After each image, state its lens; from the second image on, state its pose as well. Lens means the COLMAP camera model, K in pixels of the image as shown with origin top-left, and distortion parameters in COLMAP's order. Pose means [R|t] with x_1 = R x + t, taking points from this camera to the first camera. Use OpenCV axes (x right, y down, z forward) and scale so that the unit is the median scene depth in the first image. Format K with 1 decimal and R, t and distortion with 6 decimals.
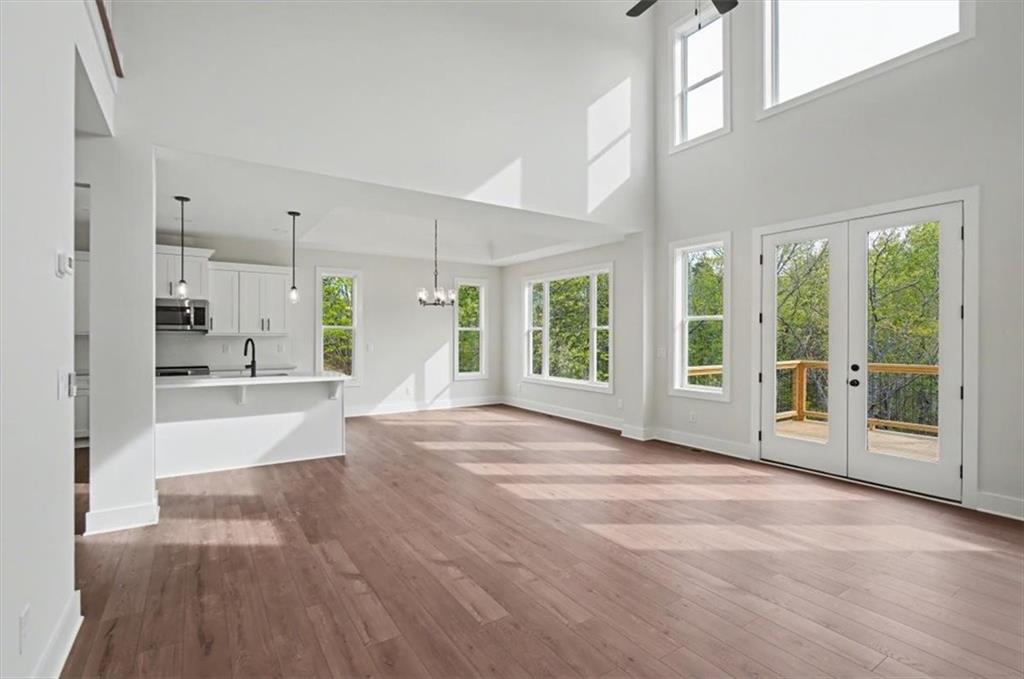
lens RADIAL K [[478.1, 0, 502.1], [0, 478.1, 337.6], [0, 0, 1]] dist [-0.010256, -0.000021]
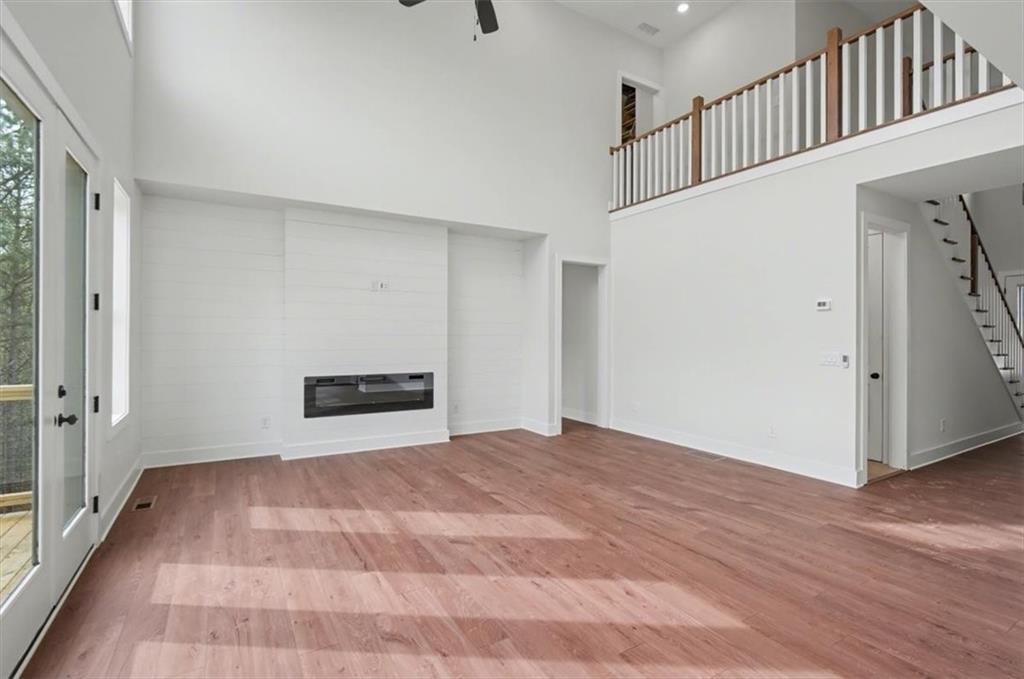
lens RADIAL K [[478.2, 0, 508.3], [0, 478.2, 336.2], [0, 0, 1]] dist [-0.009895, 0.000648]
pose [[-0.999472, -0.007474, 0.031632, 0.229601], [-0.007380, 0.999968, 0.003099, -0.002948], [-0.031654, 0.002864, -0.999495, 1.527739]]
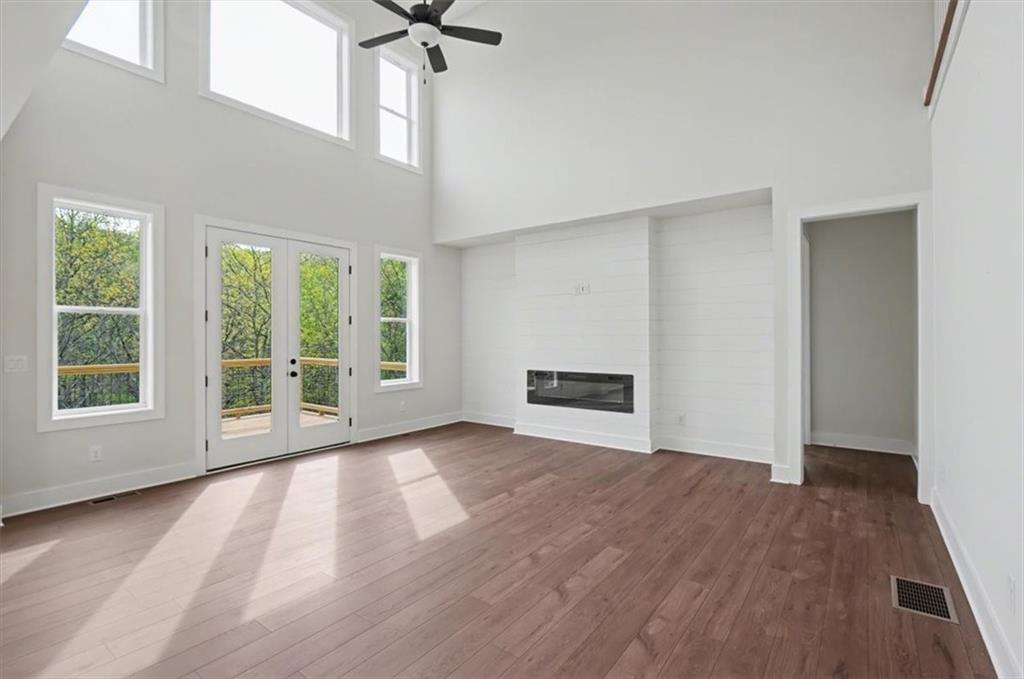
lens RADIAL K [[478.2, 0, 508.3], [0, 478.2, 336.2], [0, 0, 1]] dist [-0.009895, 0.000648]
pose [[-0.350845, -0.002281, 0.936431, -0.601502], [0.004060, 0.999984, 0.003957, -0.004581], [-0.936425, 0.005190, -0.350830, 0.921576]]
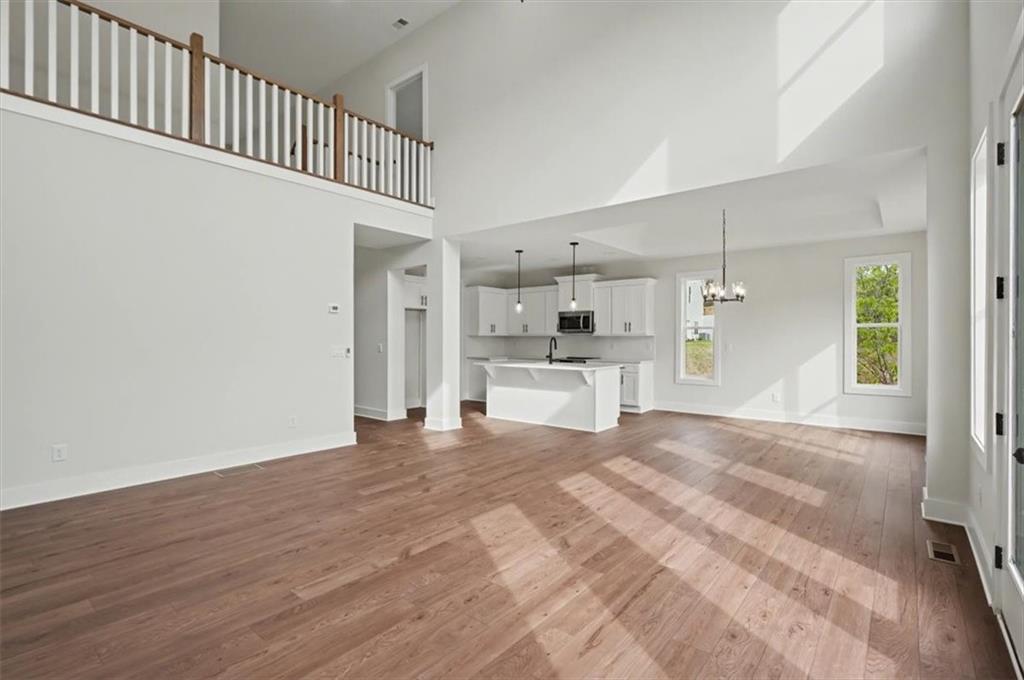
lens RADIAL K [[478.2, 0, 508.3], [0, 478.2, 336.7], [0, 0, 1]] dist [-0.009895, 0.000648]
pose [[0.304470, -0.004190, -0.952513, 0.969228], [-0.003542, 0.999978, -0.005531, 0.010043], [0.952515, 0.005058, 0.304448, 0.516789]]
